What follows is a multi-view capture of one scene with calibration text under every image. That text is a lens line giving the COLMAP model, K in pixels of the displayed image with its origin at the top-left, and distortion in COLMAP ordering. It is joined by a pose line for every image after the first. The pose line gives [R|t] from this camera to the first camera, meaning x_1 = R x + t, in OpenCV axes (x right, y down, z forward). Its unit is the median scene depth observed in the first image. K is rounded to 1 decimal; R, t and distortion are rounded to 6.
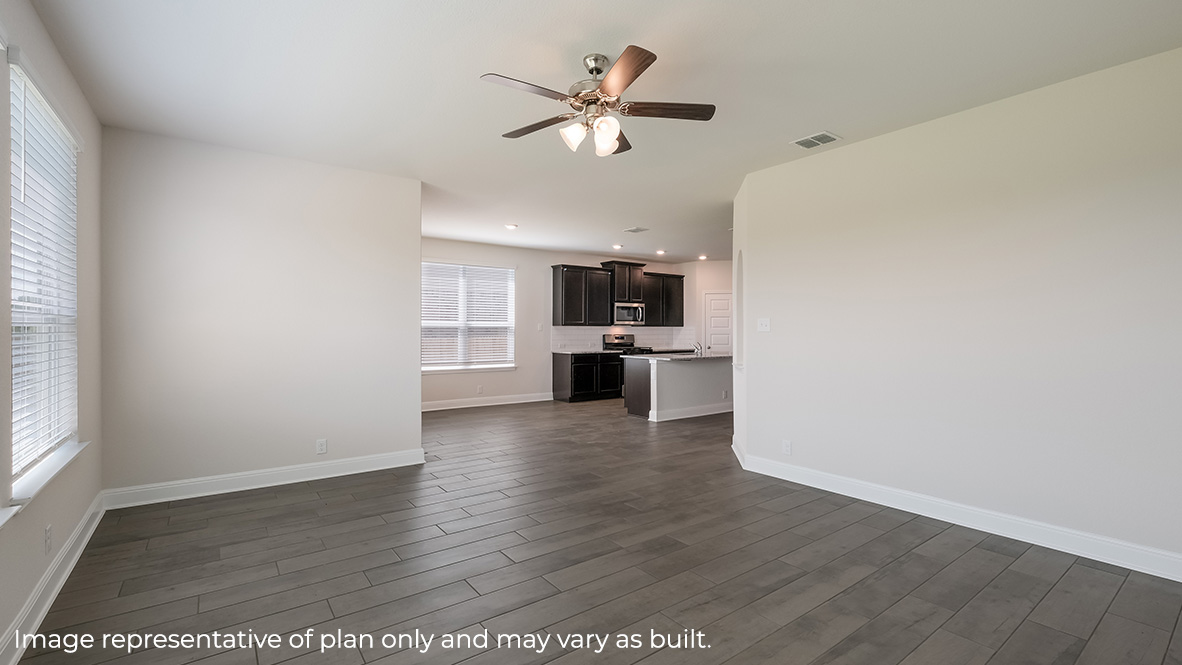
lens RADIAL K [[508.3, 0, 595.9], [0, 508.3, 316.2], [0, 0, 1]] dist [0.001072, -0.000024]
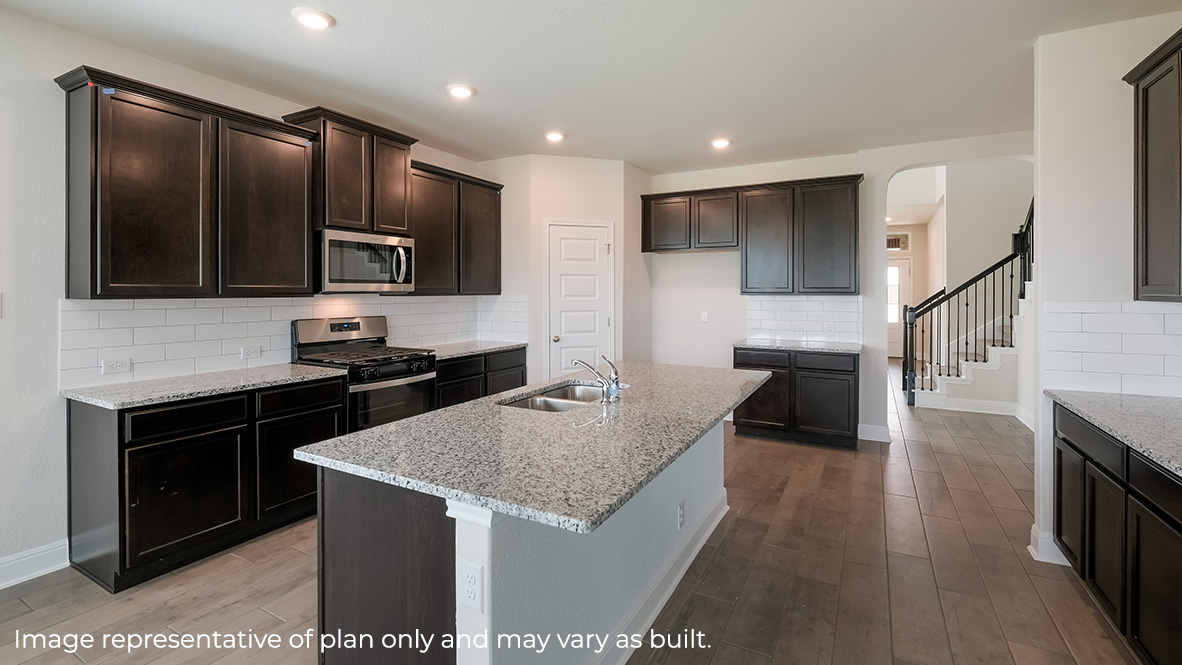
lens RADIAL K [[512.8, 0, 583.2], [0, 512.8, 311.1], [0, 0, 1]] dist [-0.005772, -0.000629]
pose [[0.914450, -0.016451, 0.404364, 0.058817], [-0.010431, 0.997883, 0.064186, 0.004987], [-0.404564, -0.062913, 0.912343, 0.626823]]
